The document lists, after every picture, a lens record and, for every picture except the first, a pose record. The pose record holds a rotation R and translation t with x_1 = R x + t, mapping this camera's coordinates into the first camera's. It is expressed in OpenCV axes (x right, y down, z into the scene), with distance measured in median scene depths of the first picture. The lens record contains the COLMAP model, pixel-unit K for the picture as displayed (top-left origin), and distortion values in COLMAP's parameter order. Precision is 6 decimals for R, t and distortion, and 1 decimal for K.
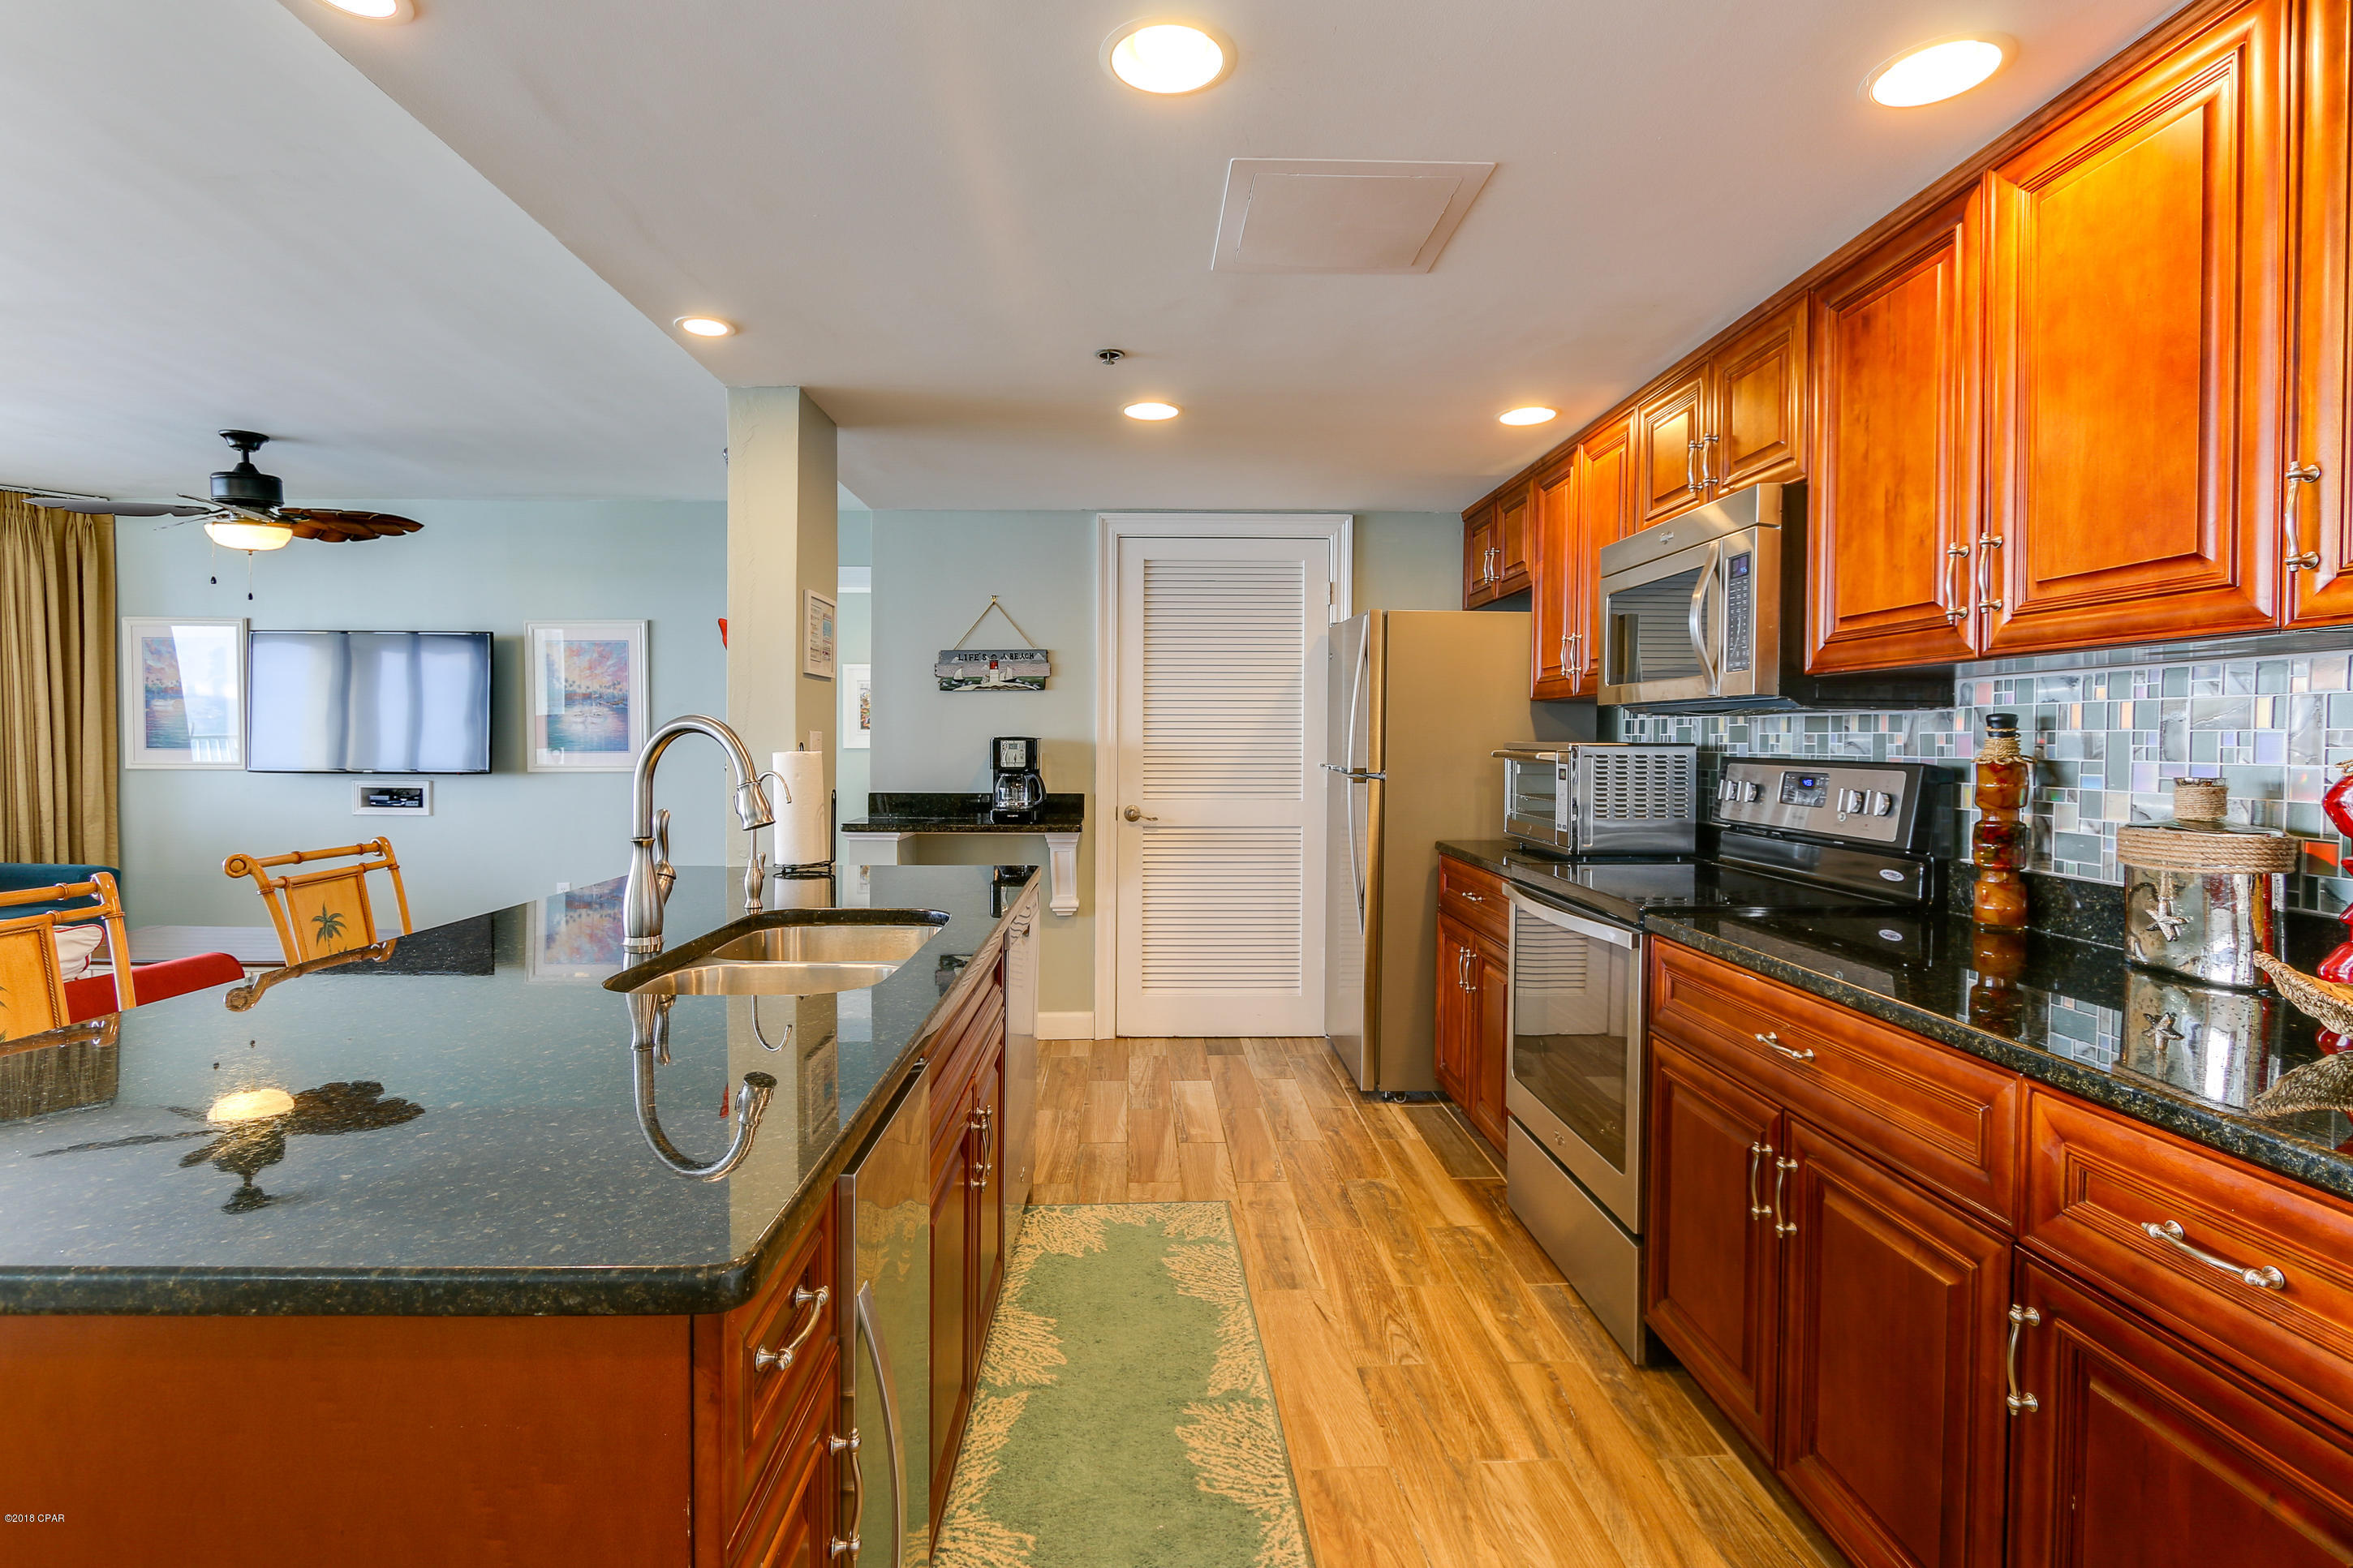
lens RADIAL K [[1098.9, 0, 1168.8], [0, 1098.9, 754.5], [0, 0, 1]] dist [-0.019114, 0.001769]
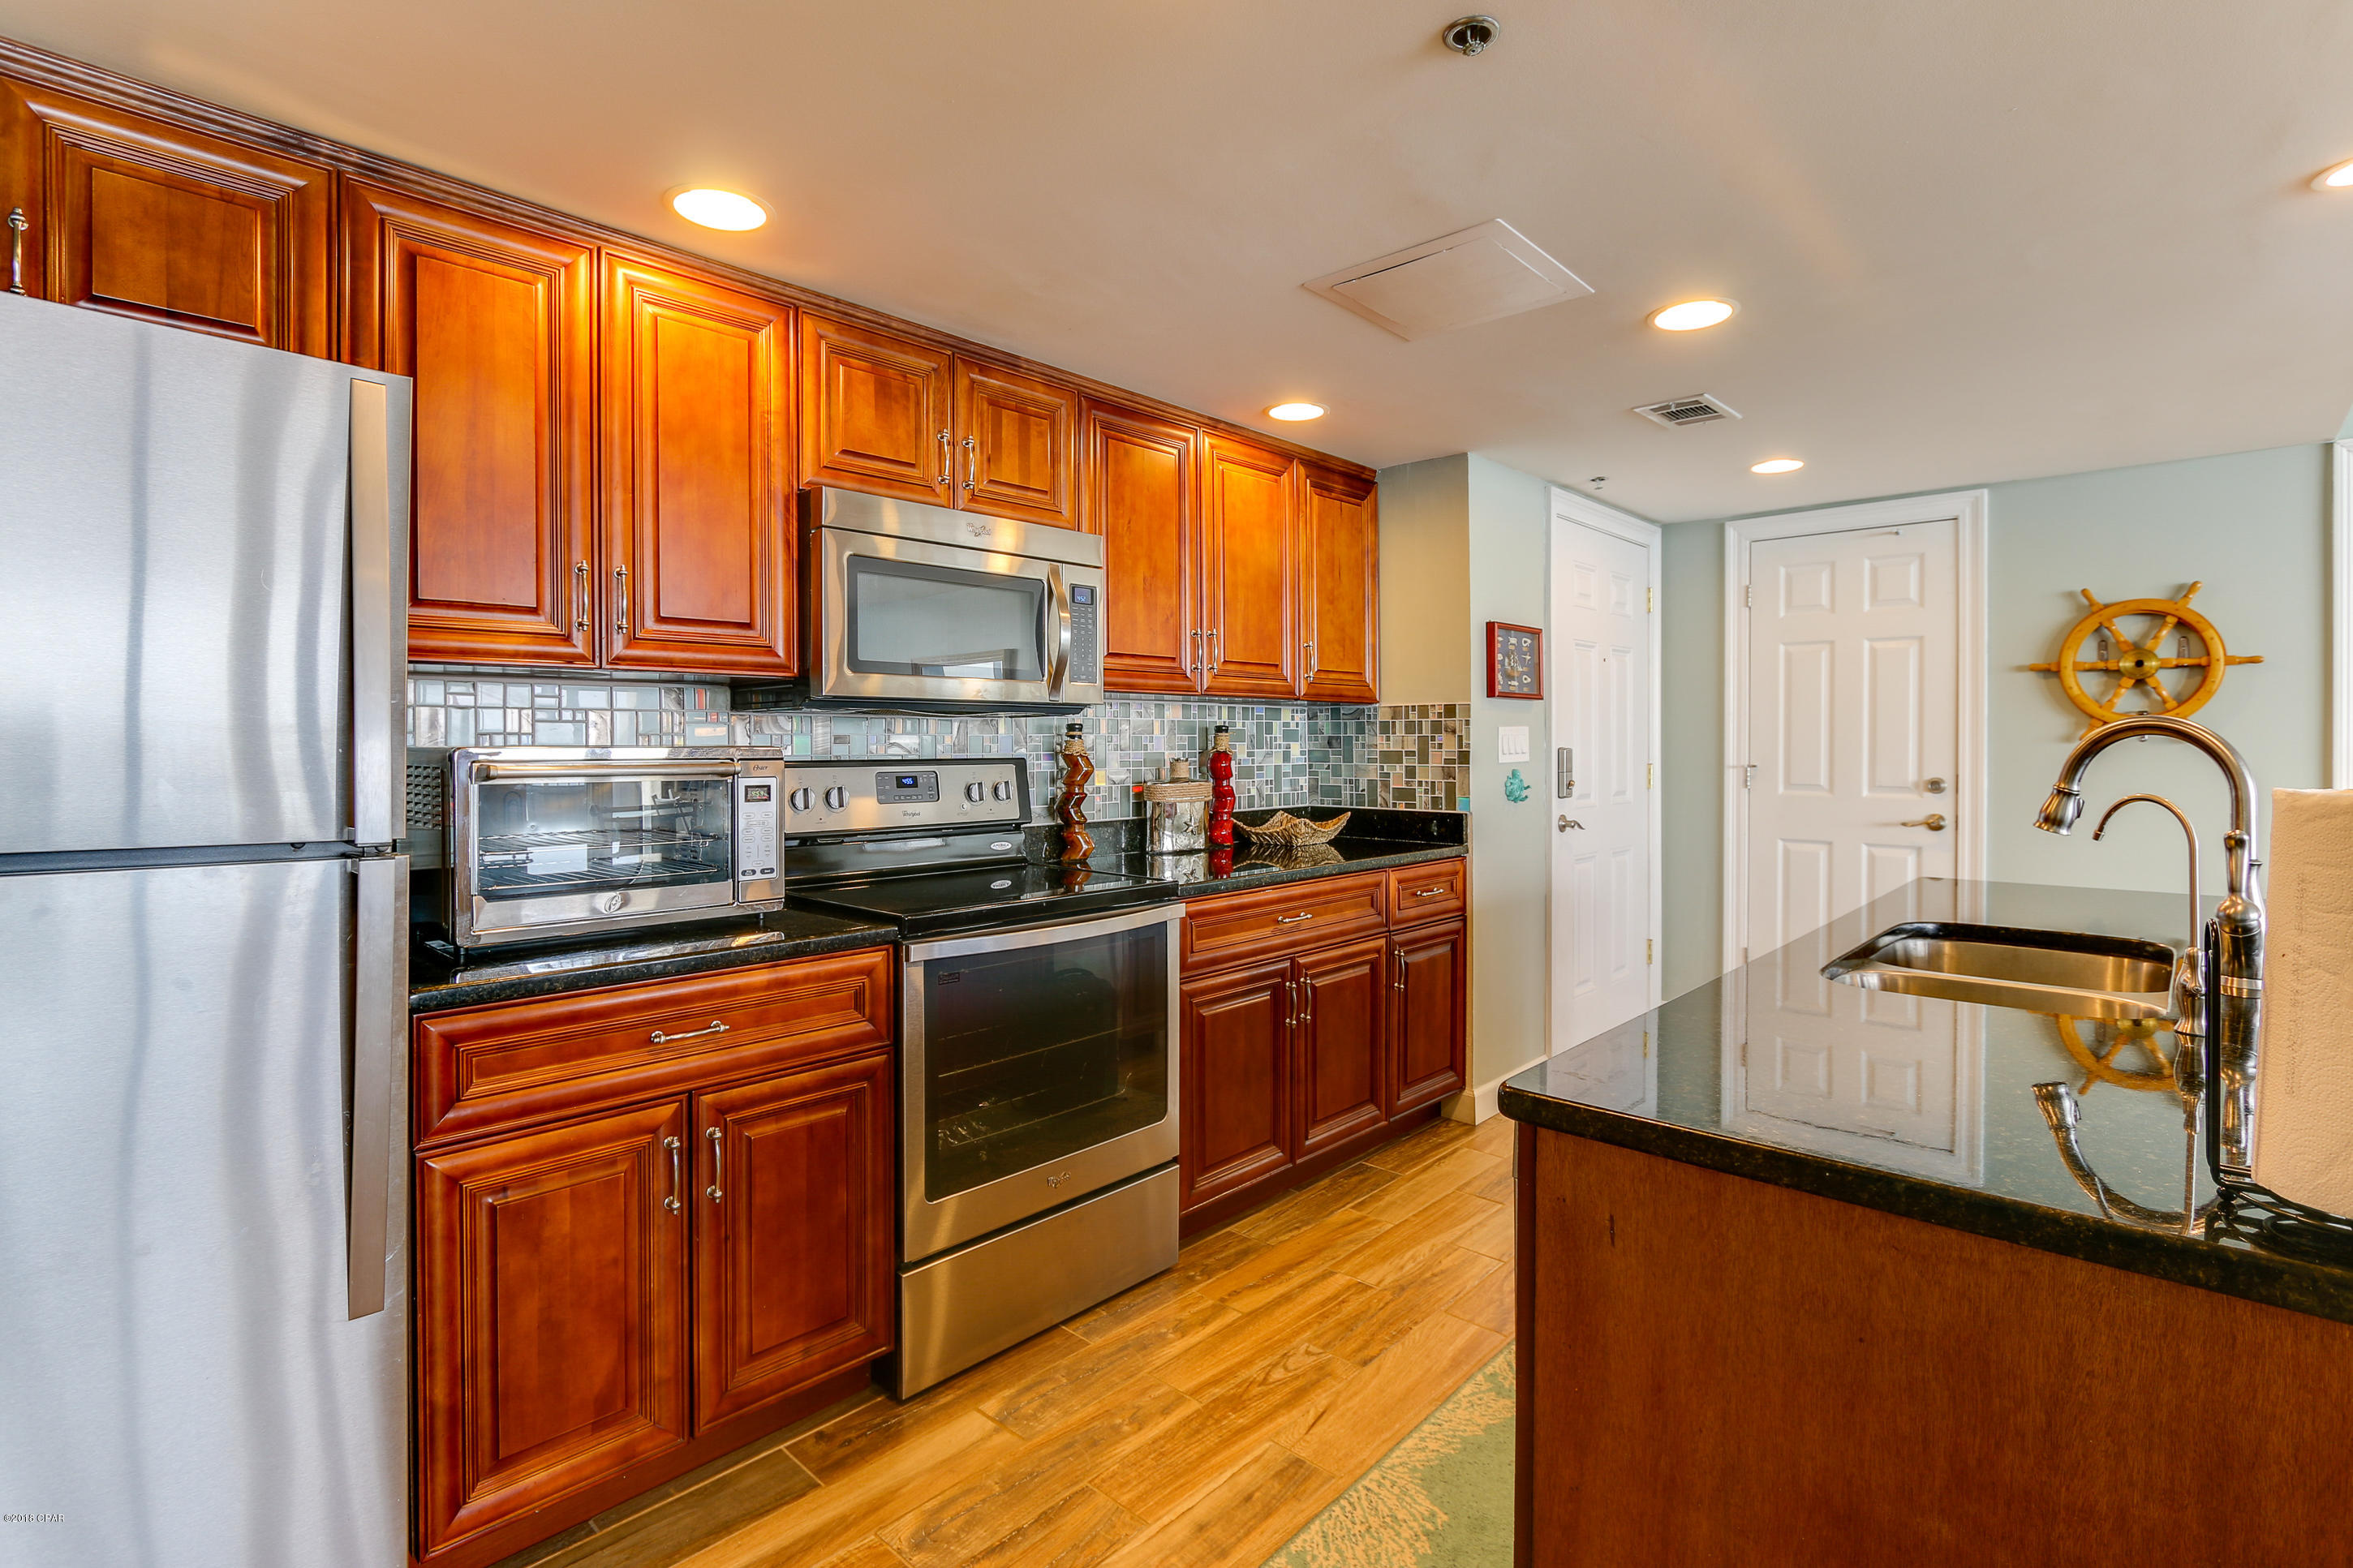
lens RADIAL K [[1098.9, 0, 1168.8], [0, 1098.9, 754.5], [0, 0, 1]] dist [-0.019114, 0.001769]
pose [[-0.703376, -0.014608, 0.710668, -0.313239], [0.005719, 0.999640, 0.026208, -0.023322], [-0.710795, 0.022499, -0.703040, 1.398550]]
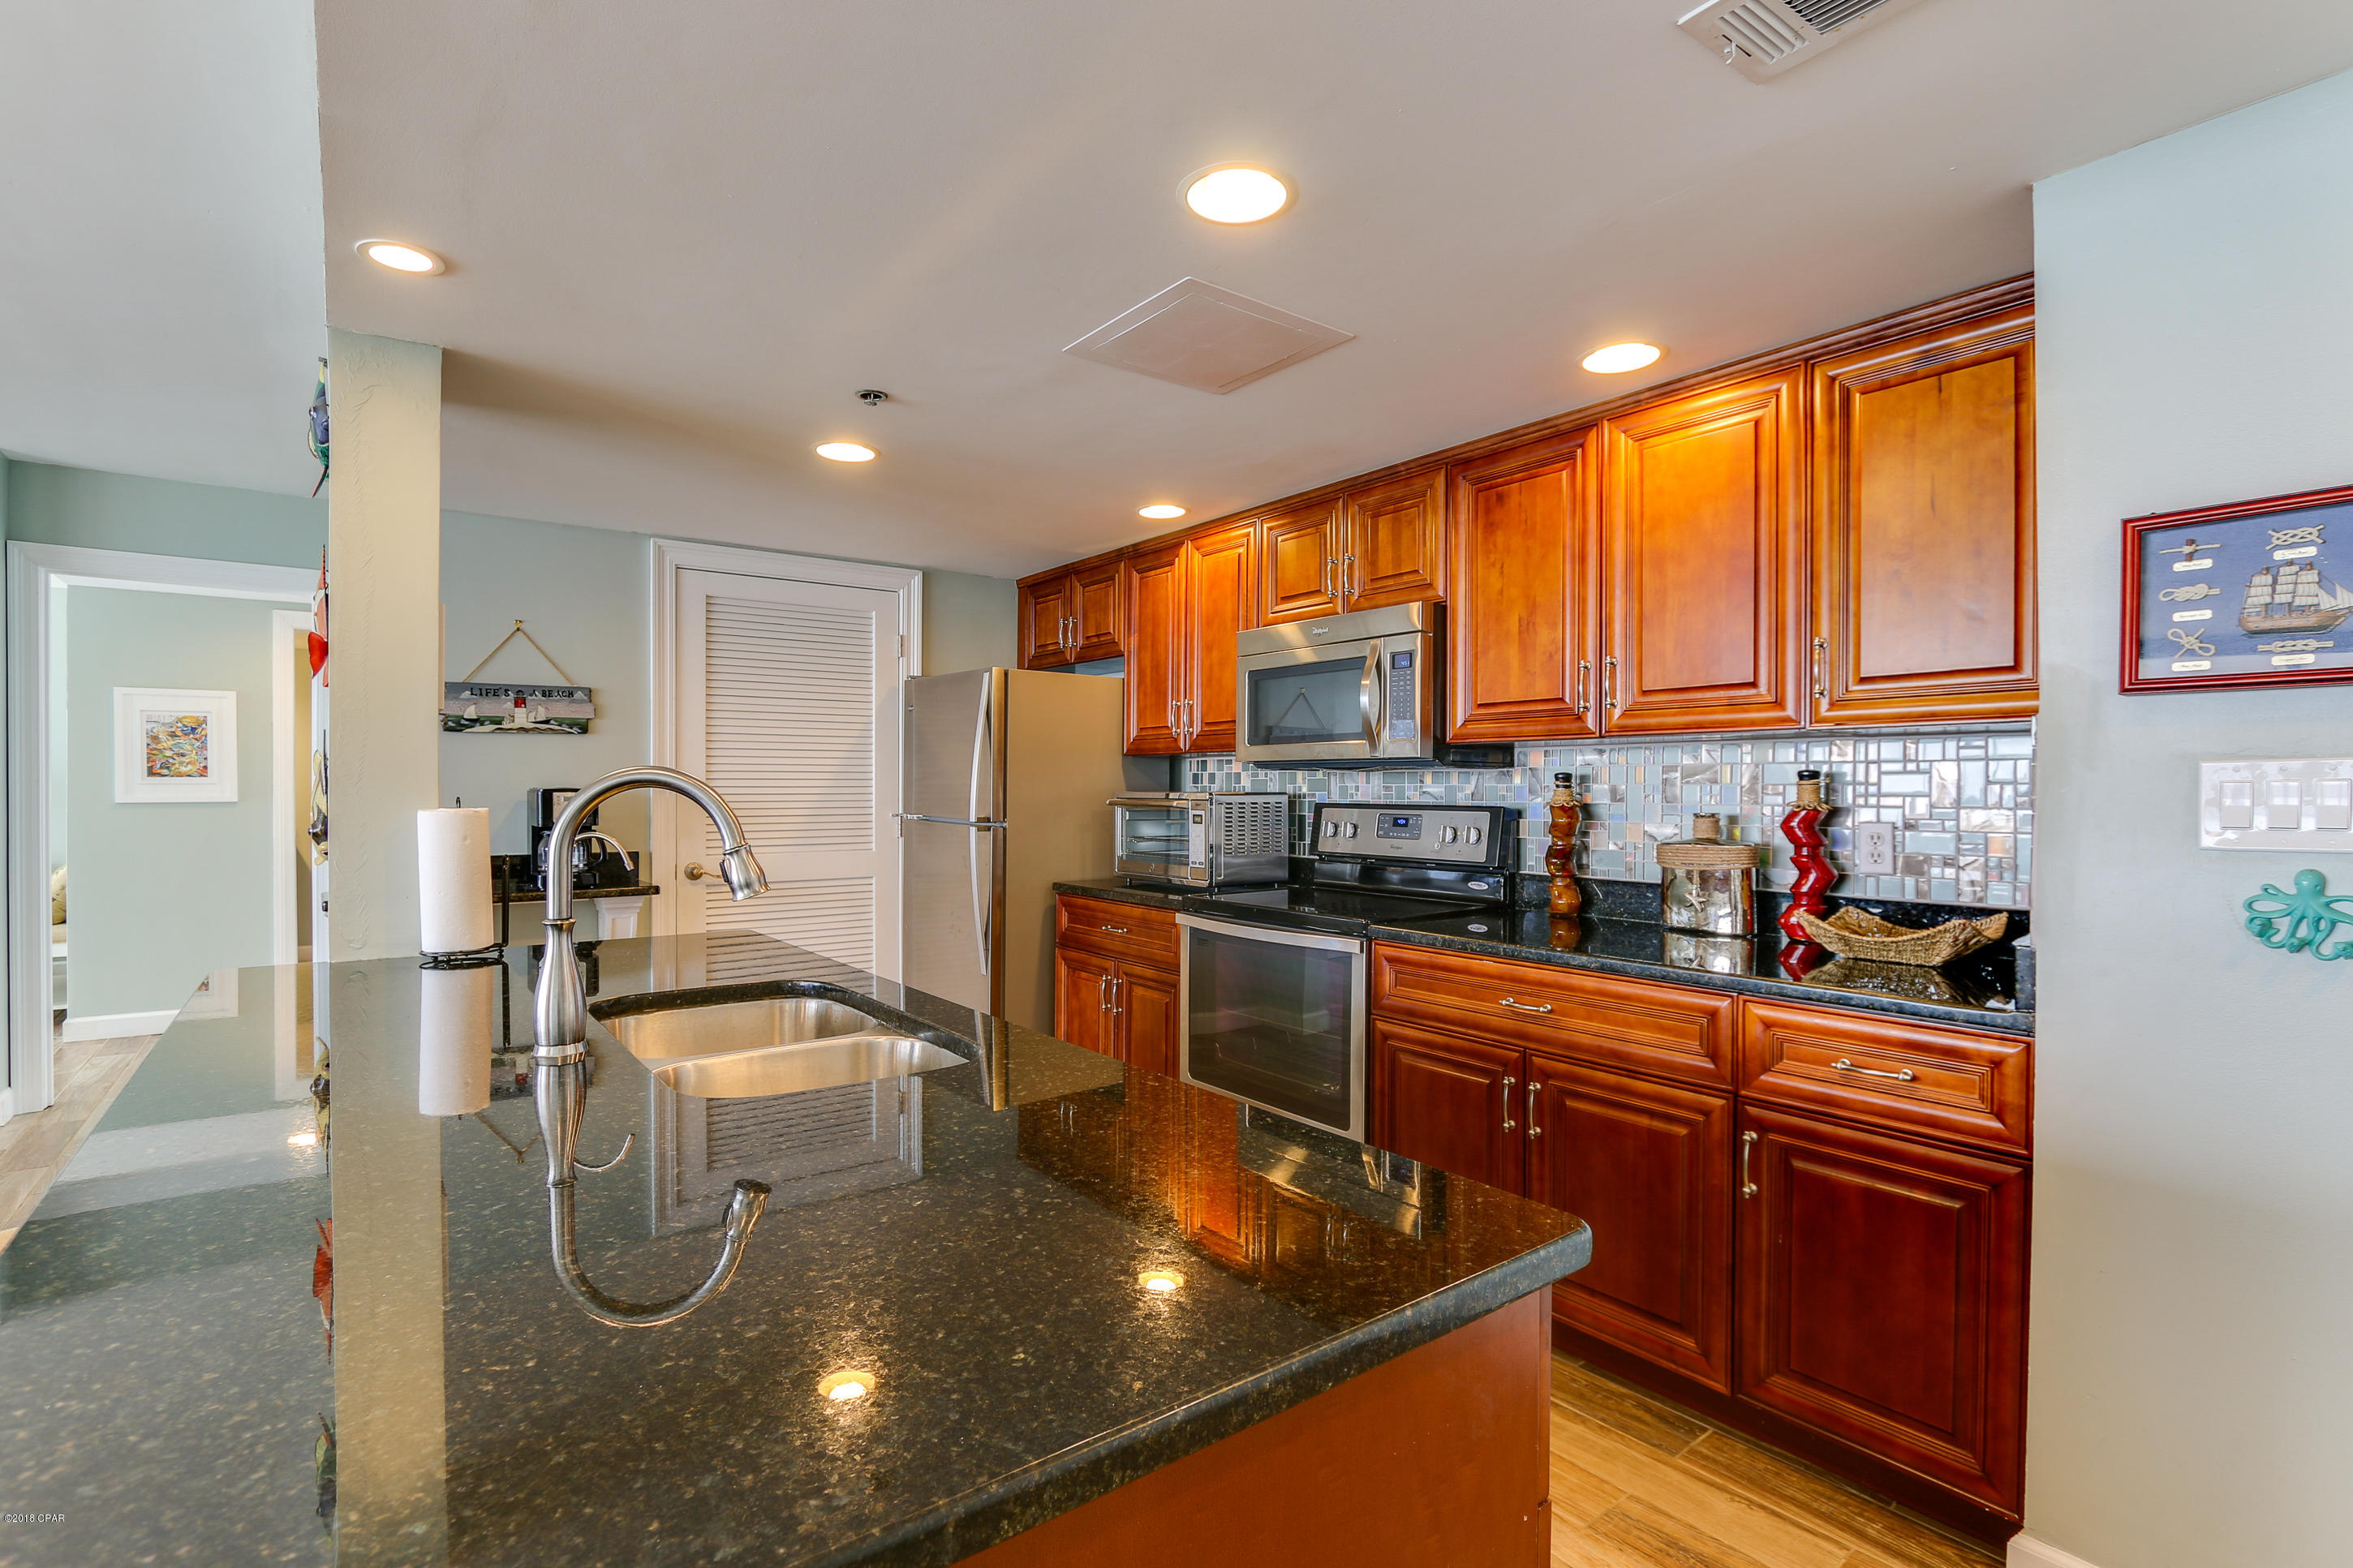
lens RADIAL K [[1080.4, 0, 1167.3], [0, 1080.4, 796.6], [0, 0, 1]] dist [-0.019715, 0.000226]
pose [[0.815659, -0.007018, 0.578490, -0.375807], [0.009944, 0.999949, -0.001889, -0.004830], [-0.578447, 0.007293, 0.815687, 0.070512]]
